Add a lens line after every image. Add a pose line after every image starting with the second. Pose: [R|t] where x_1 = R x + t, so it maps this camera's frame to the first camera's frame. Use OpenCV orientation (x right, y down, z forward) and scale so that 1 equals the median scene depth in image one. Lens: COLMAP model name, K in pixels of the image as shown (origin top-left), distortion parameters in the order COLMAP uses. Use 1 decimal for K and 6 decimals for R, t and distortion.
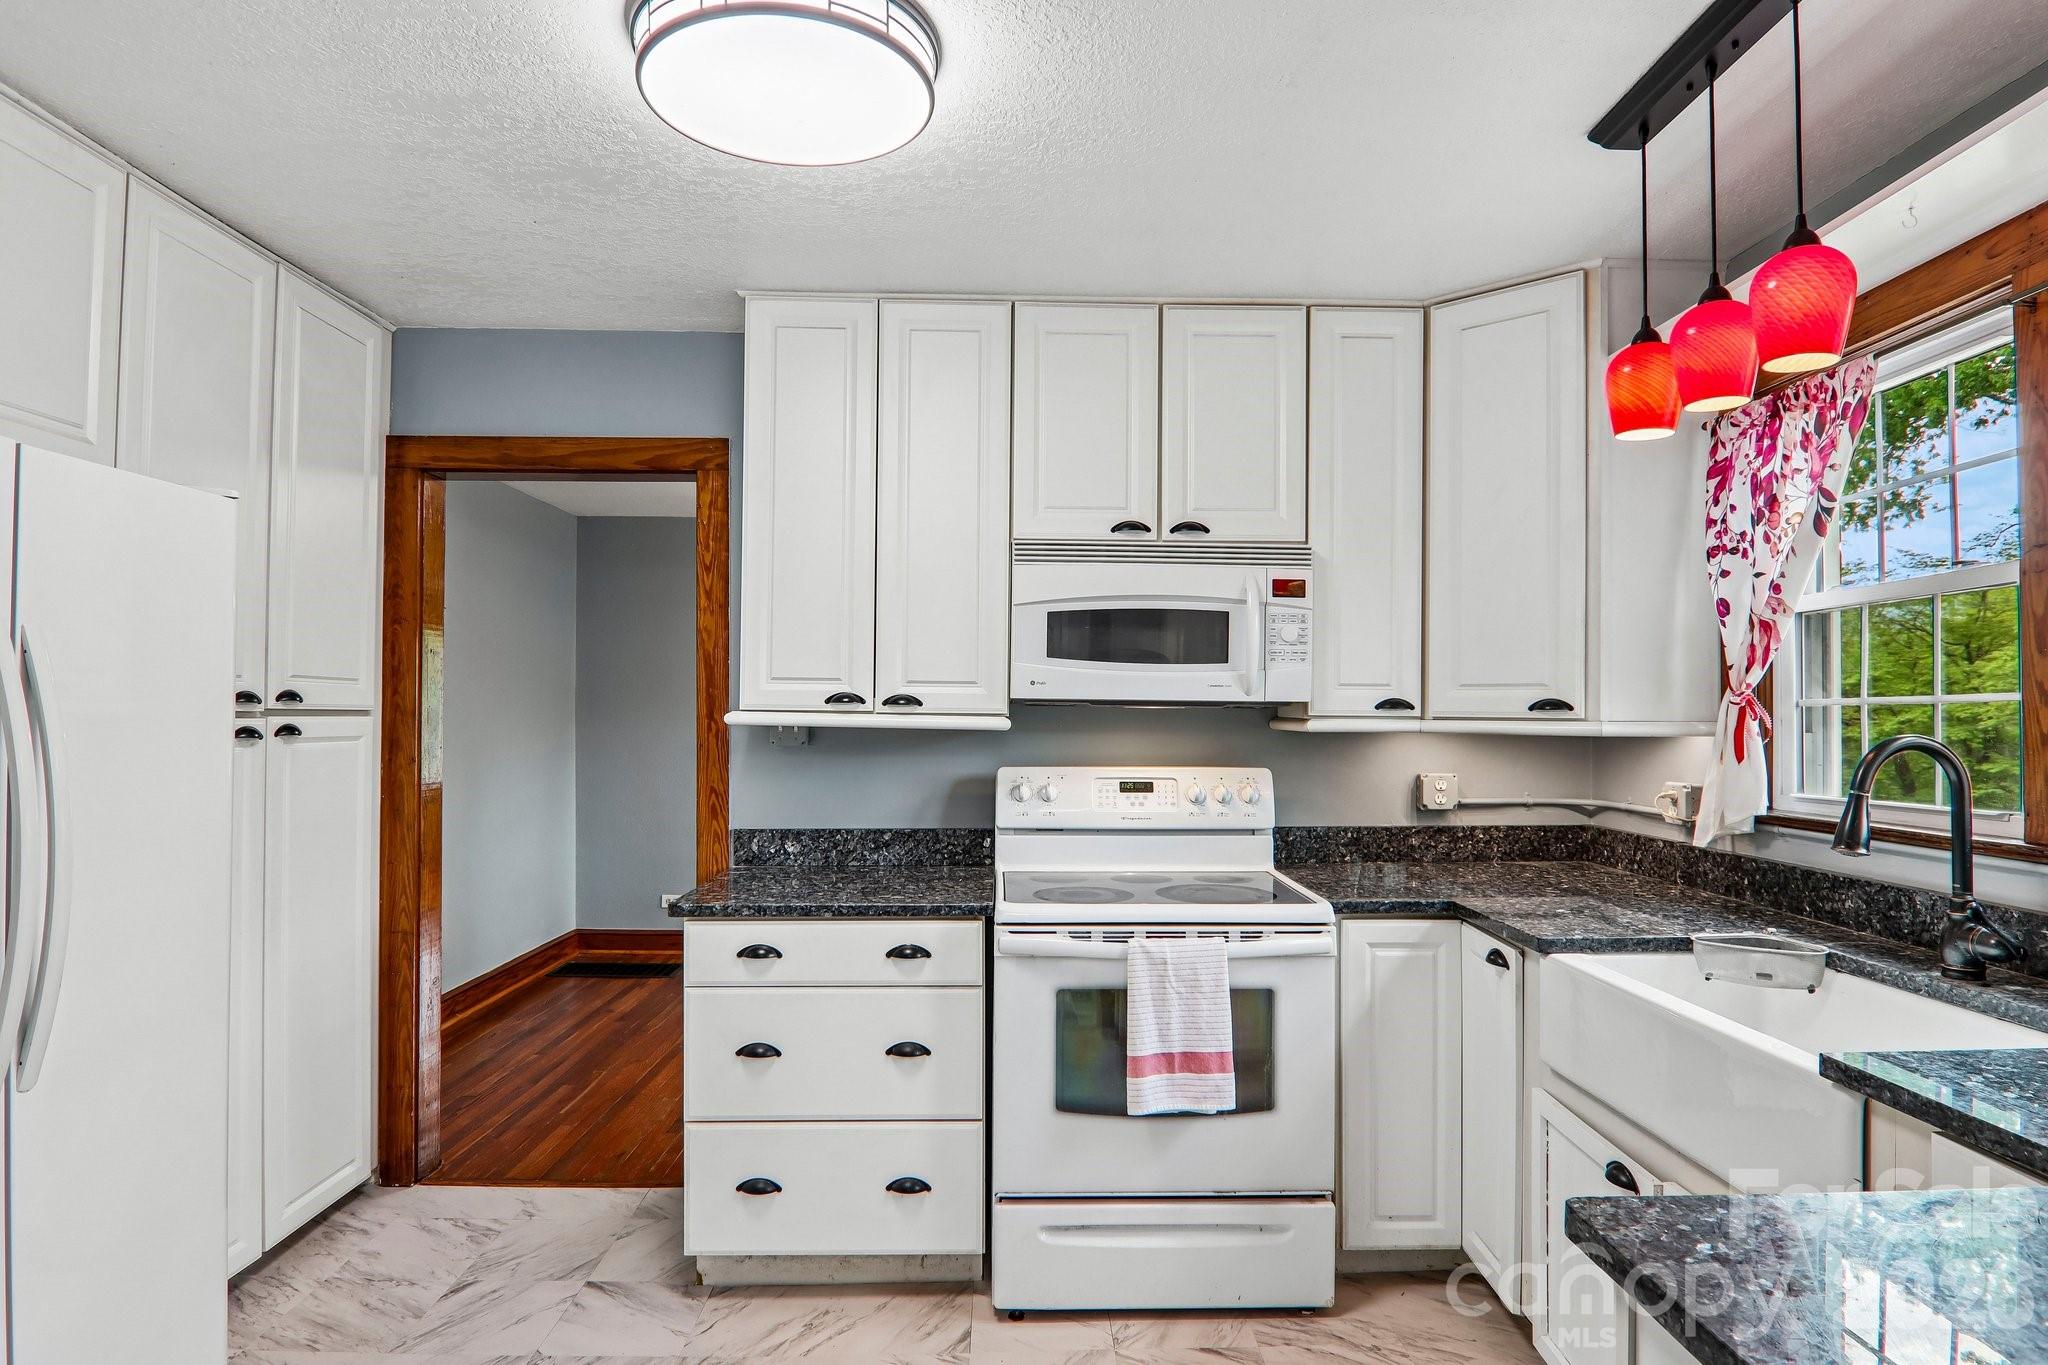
lens RADIAL K [[1138.8, 0, 1029.2], [0, 1138.8, 694.5], [0, 0, 1]] dist [0.015362, -0.022466]
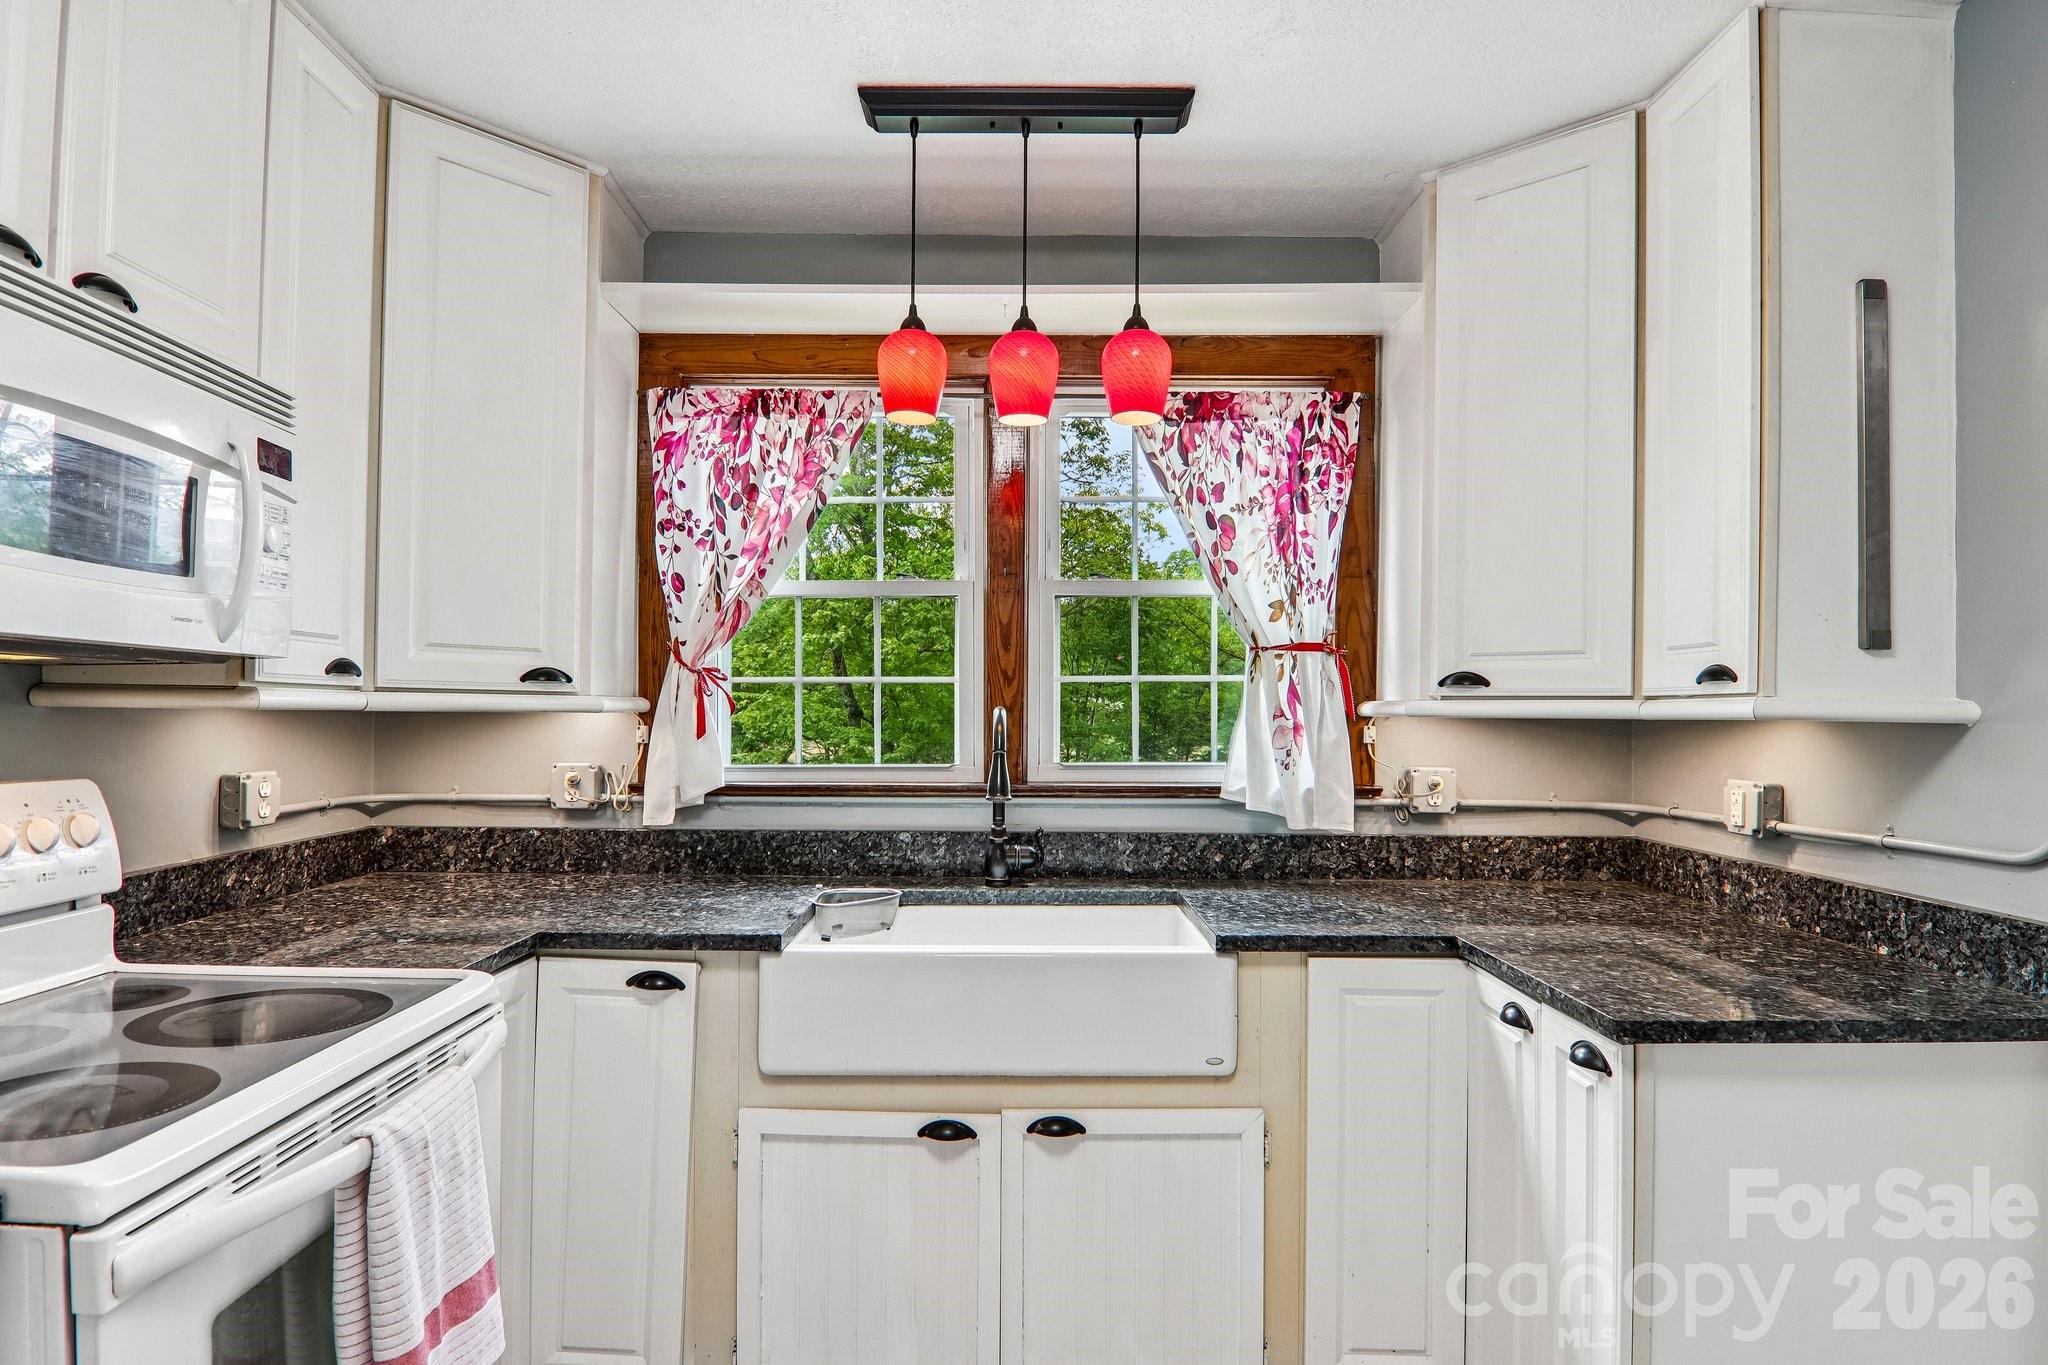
lens RADIAL K [[1138.8, 0, 1026.8], [0, 1138.8, 695.5], [0, 0, 1]] dist [0.015362, -0.022466]
pose [[0.005071, 0.009824, 0.999939, -0.376682], [-0.025752, 0.999621, -0.009690, 0.023669], [-0.999656, -0.025701, 0.005322, 0.670988]]
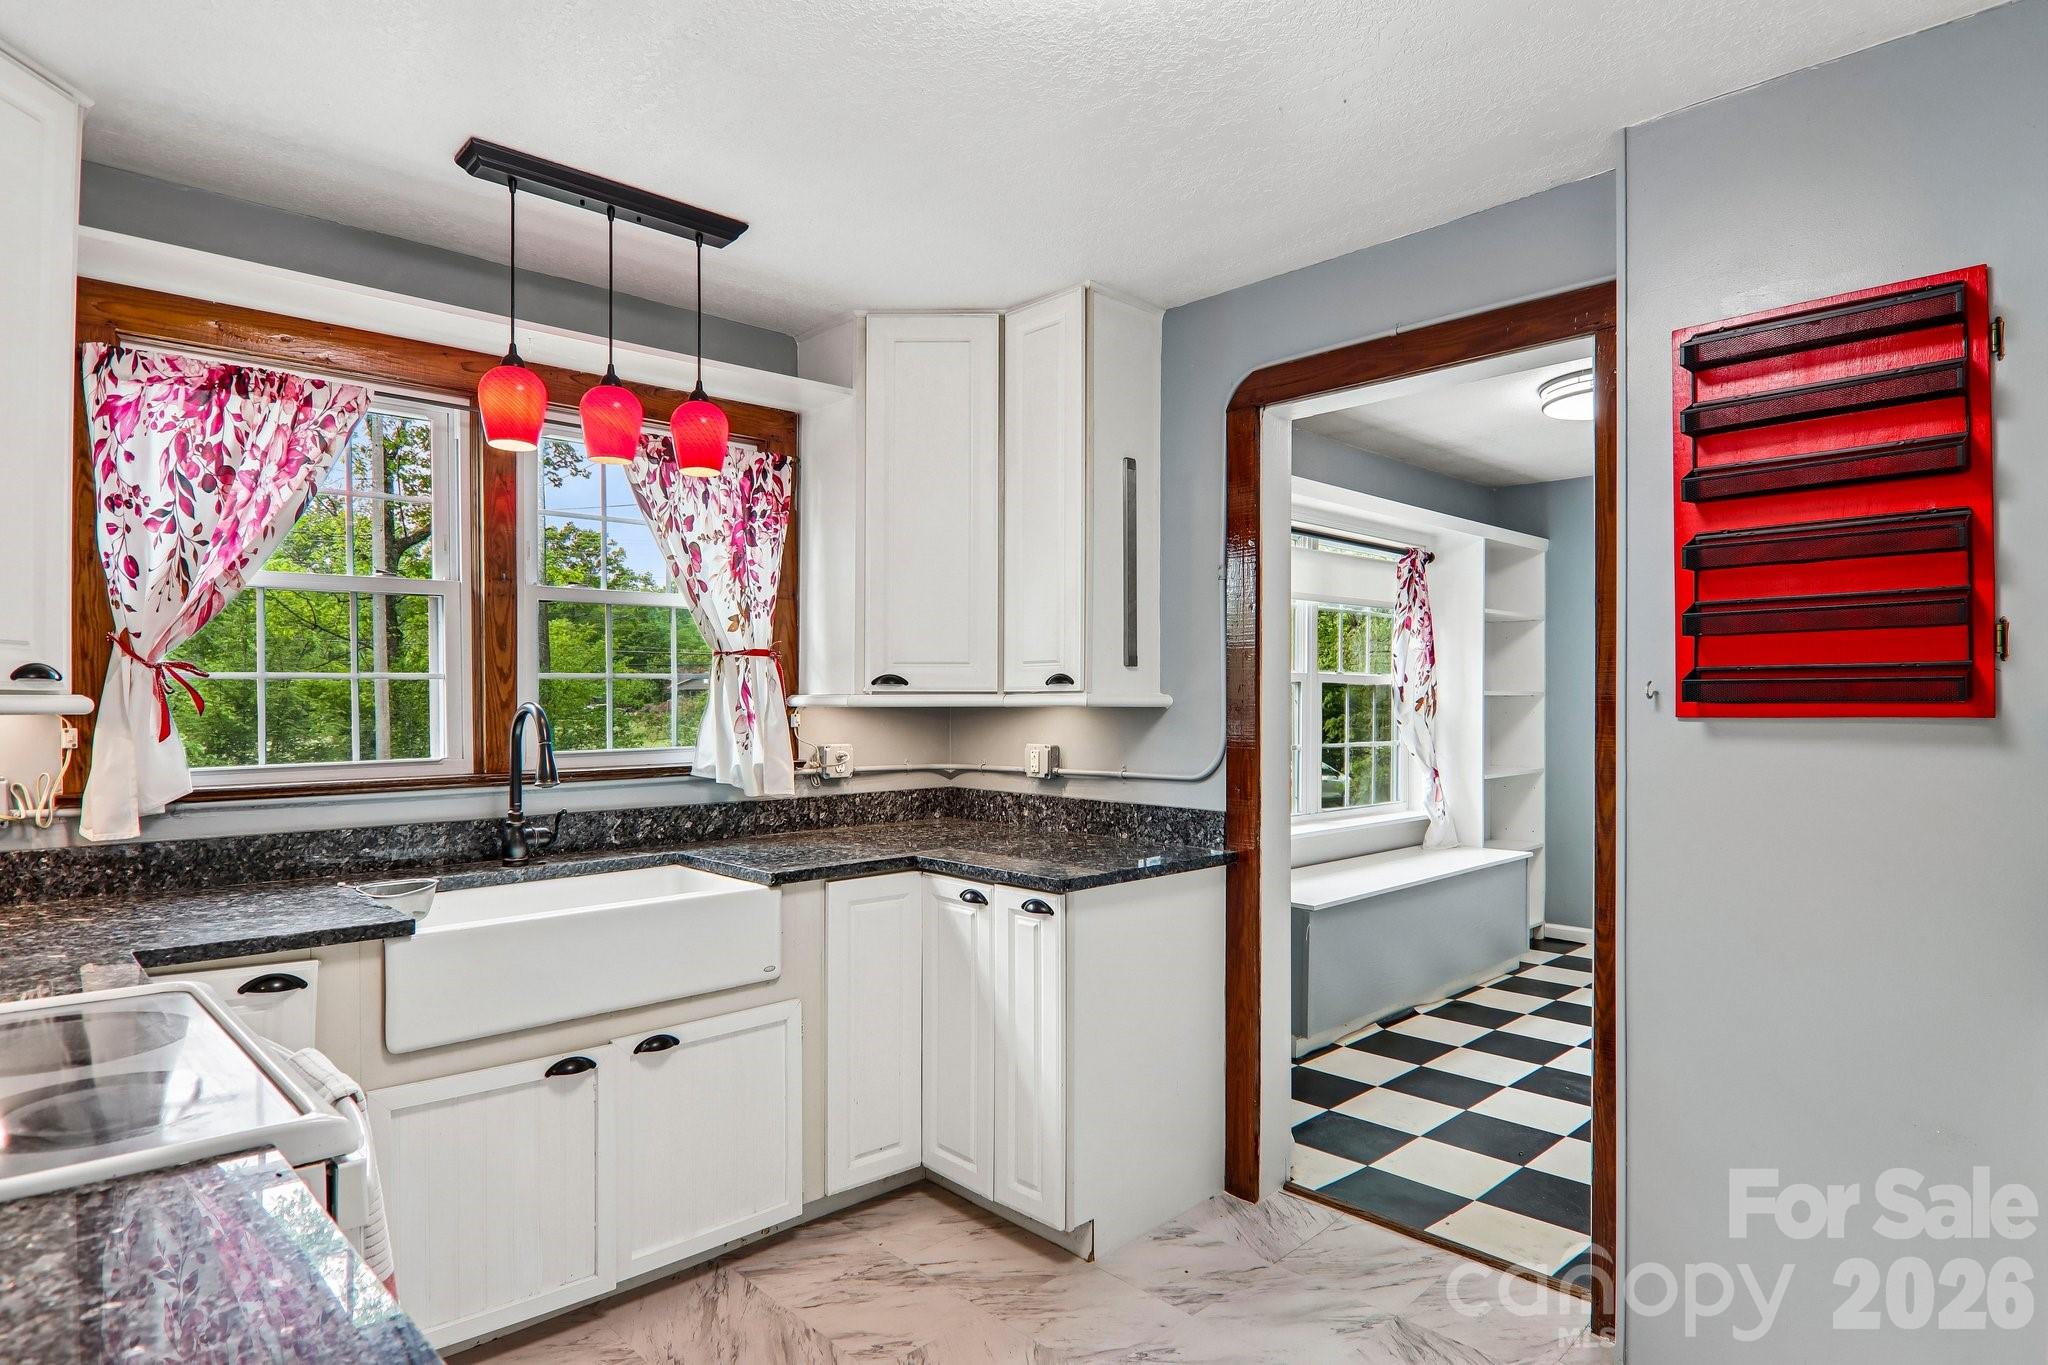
lens RADIAL K [[1138.8, 0, 1018.2], [0, 1138.8, 695.4], [0, 0, 1]] dist [0.015362, -0.022466]
pose [[-0.678157, 0.000860, 0.734917, -0.501641], [-0.013805, 0.999808, -0.013908, 0.026331], [-0.734788, -0.019577, -0.678015, 1.066337]]
